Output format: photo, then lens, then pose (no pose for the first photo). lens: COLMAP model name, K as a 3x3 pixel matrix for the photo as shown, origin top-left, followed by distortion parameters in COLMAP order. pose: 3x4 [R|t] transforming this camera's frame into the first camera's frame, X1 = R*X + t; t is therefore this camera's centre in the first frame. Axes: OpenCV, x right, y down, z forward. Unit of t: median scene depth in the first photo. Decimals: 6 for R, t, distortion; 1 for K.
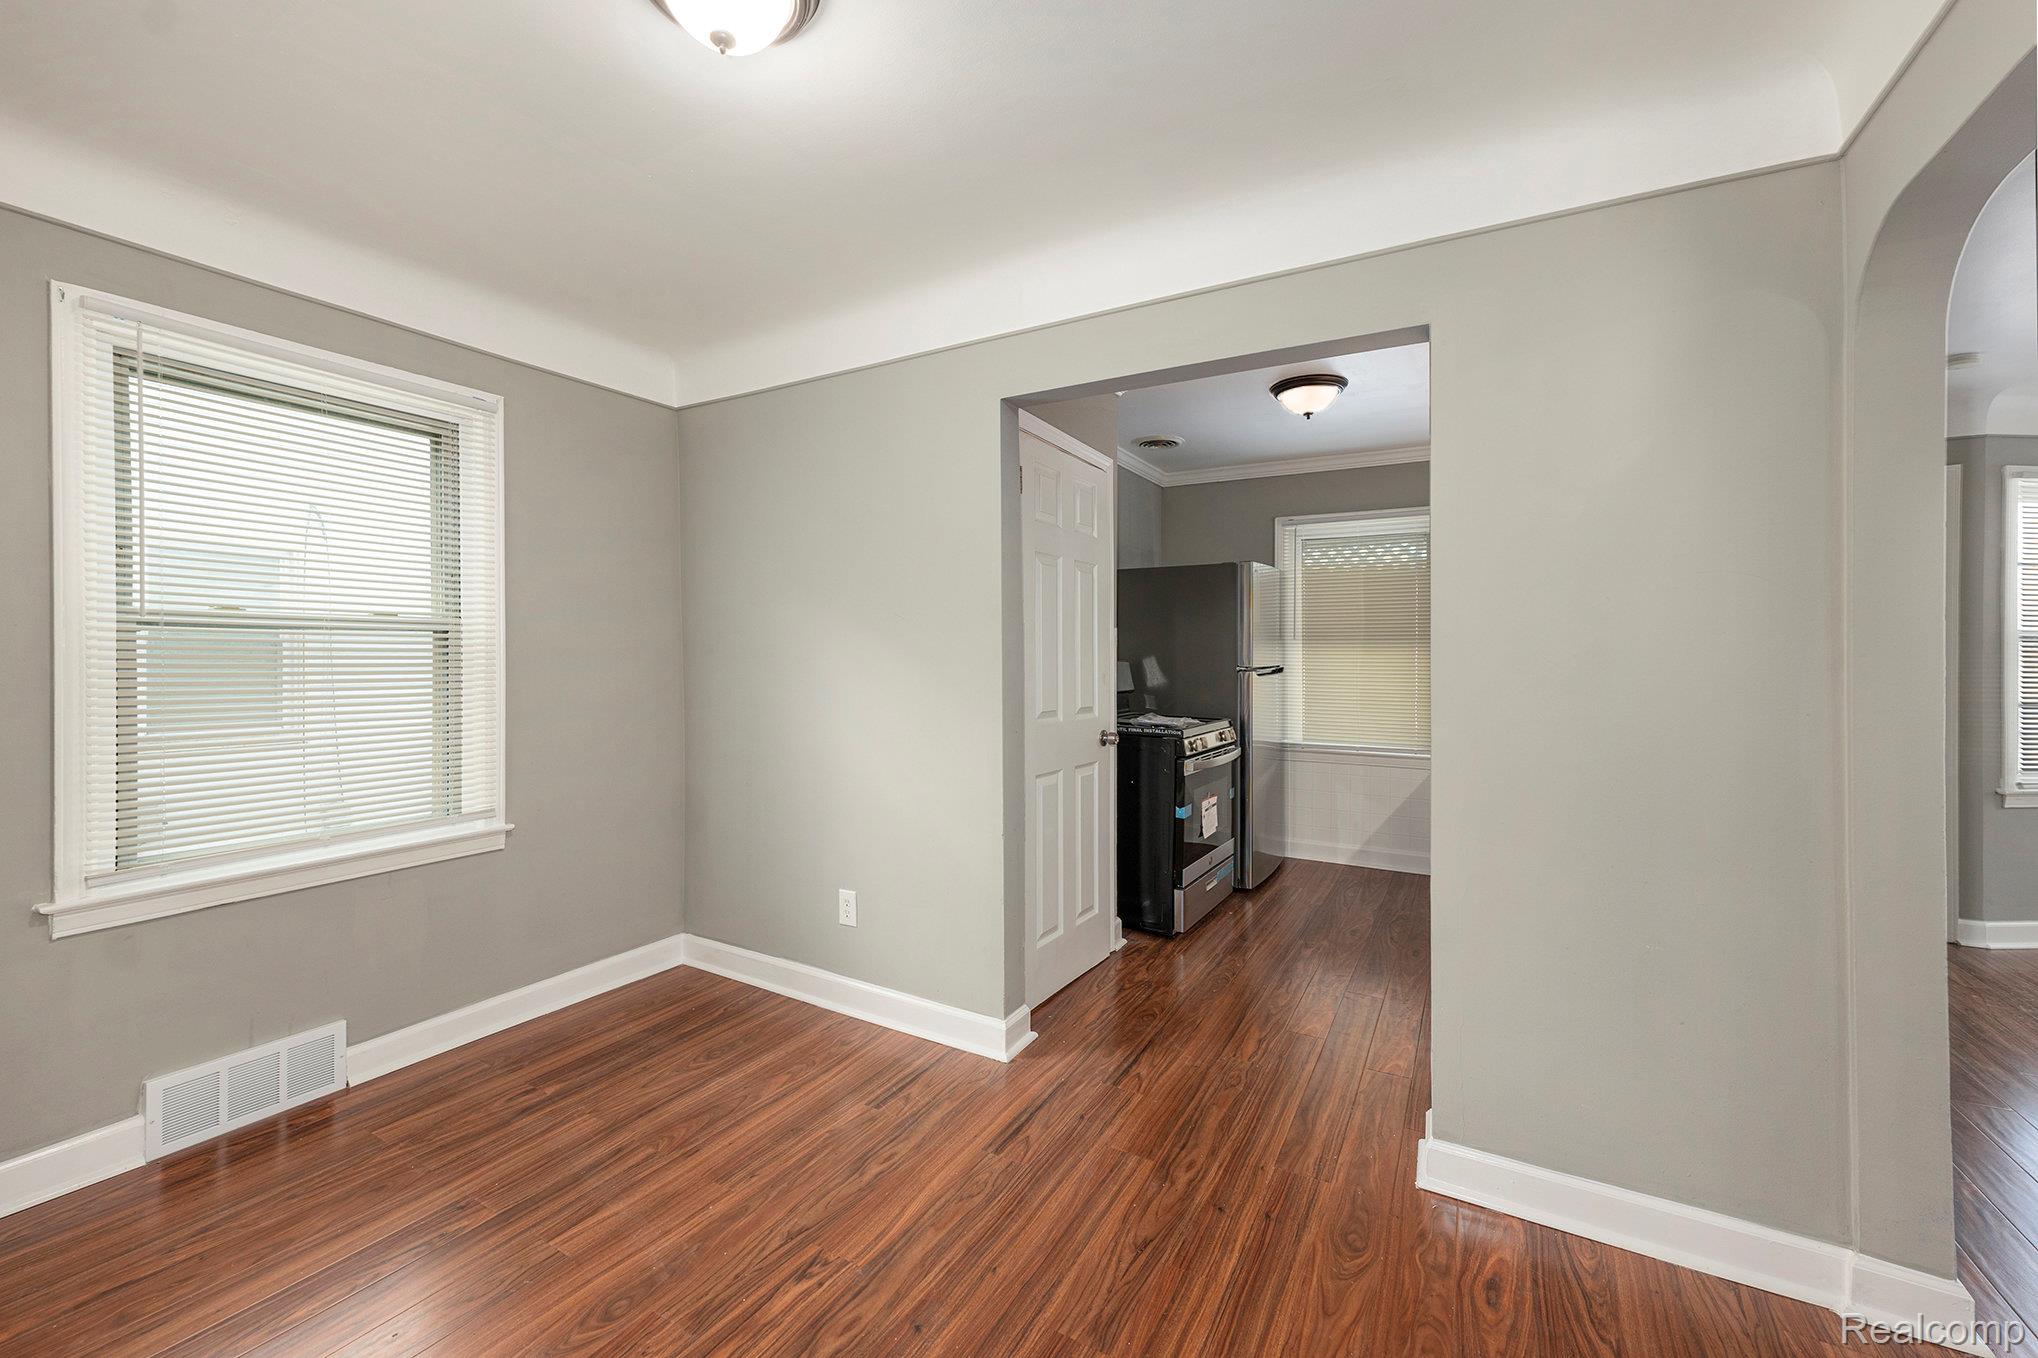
lens RADIAL K [[838.8, 0, 1022.1], [0, 838.8, 658.4], [0, 0, 1]] dist [0.013788, -0.001223]
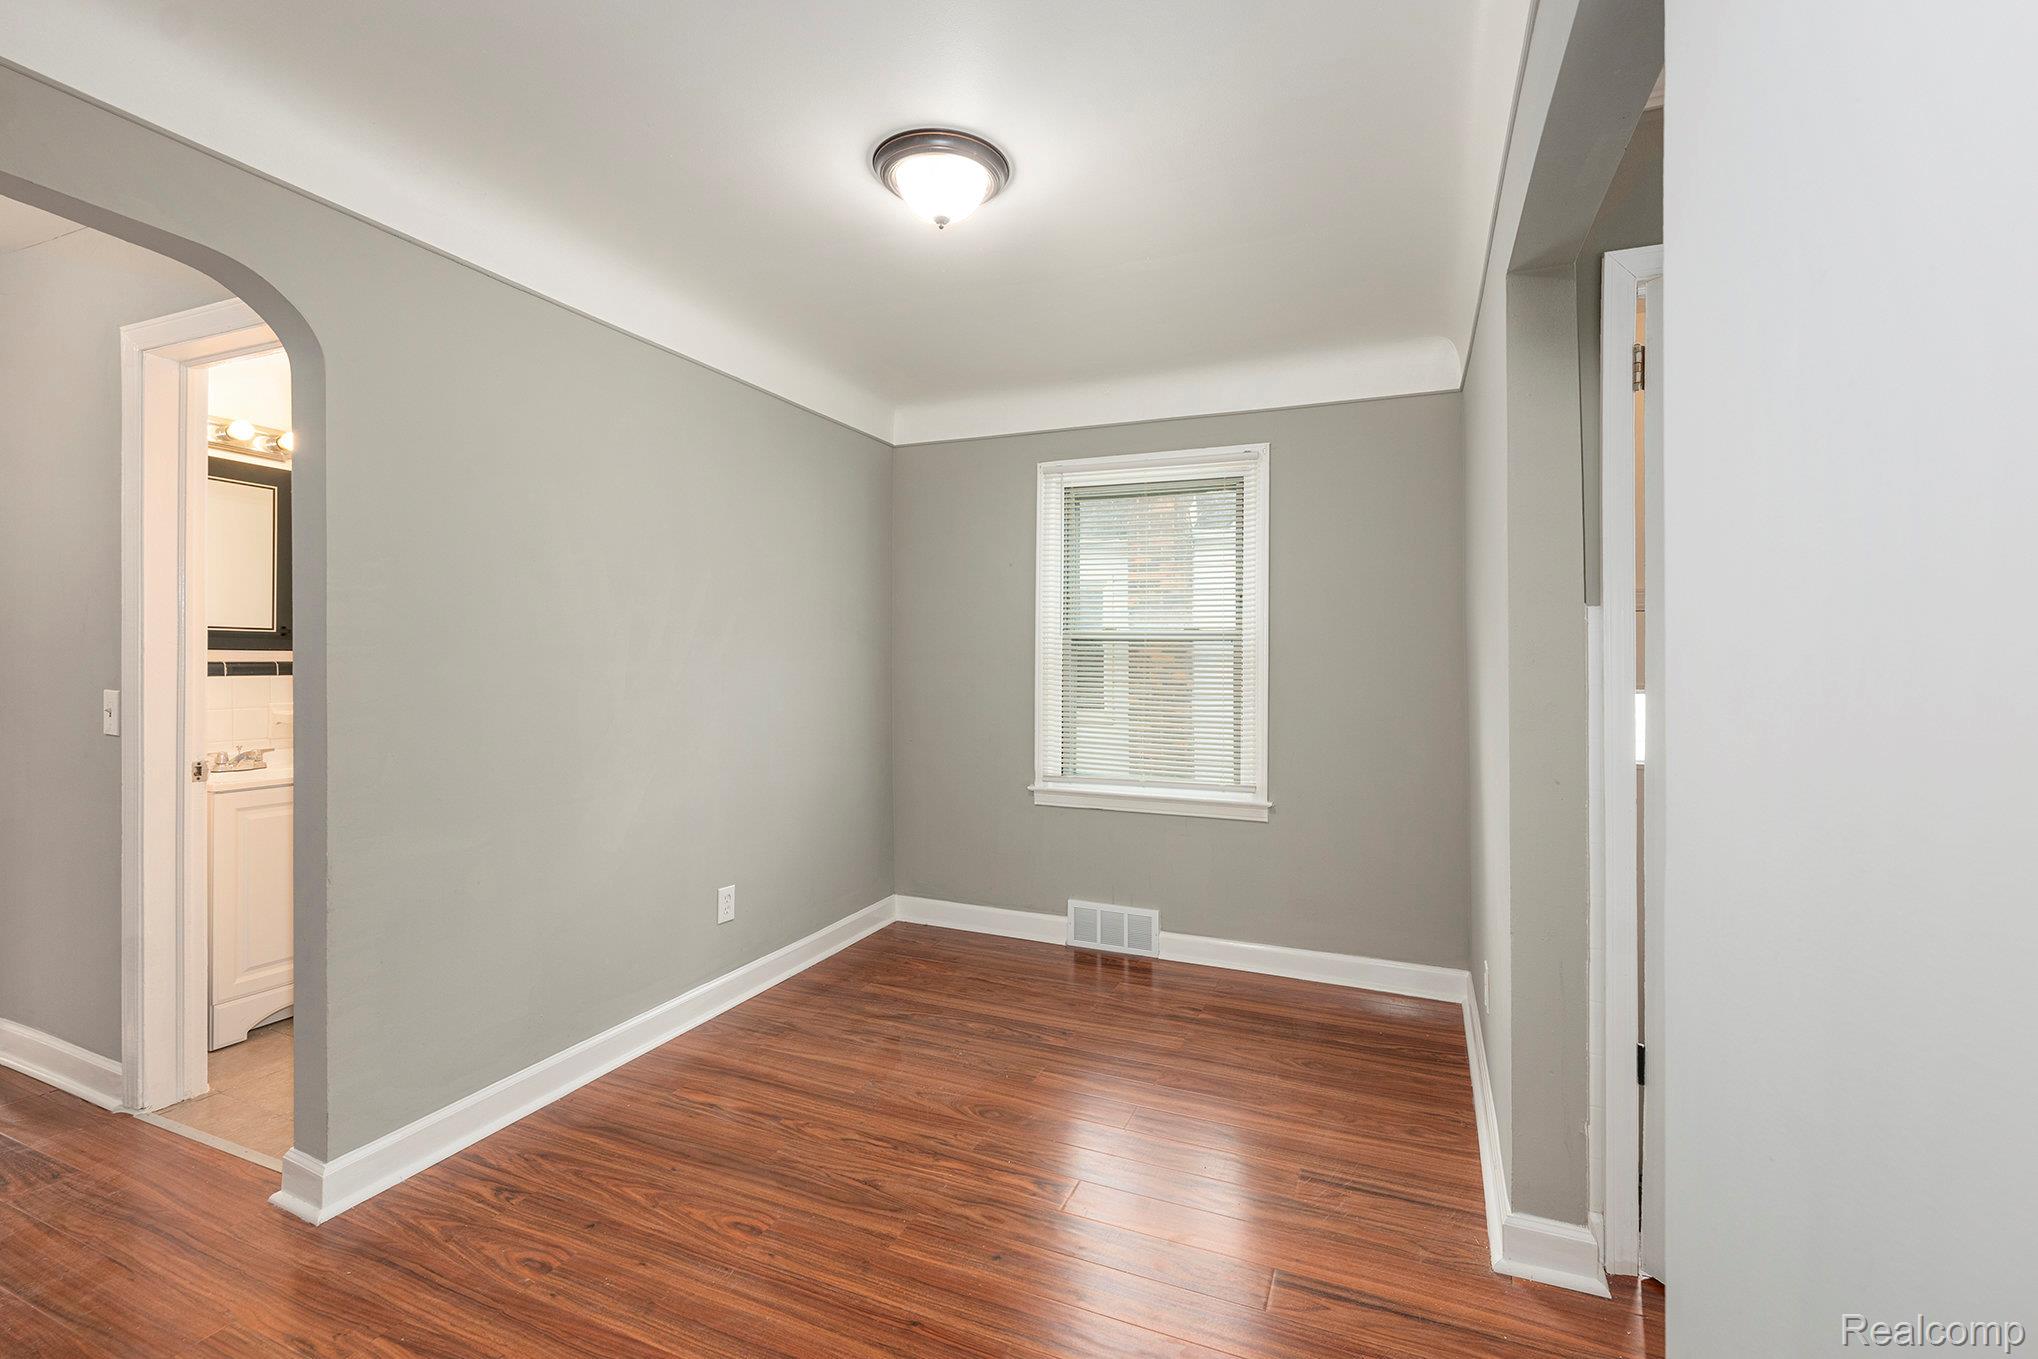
lens RADIAL K [[903.8, 0, 1033.3], [0, 903.8, 663.4], [0, 0, 1]] dist [0.000749, 0.002000]
pose [[0.116972, 0.001306, -0.993134, 0.726180], [-0.011733, 0.999931, -0.000067, 0.007203], [0.993066, 0.011661, 0.116979, 0.618944]]
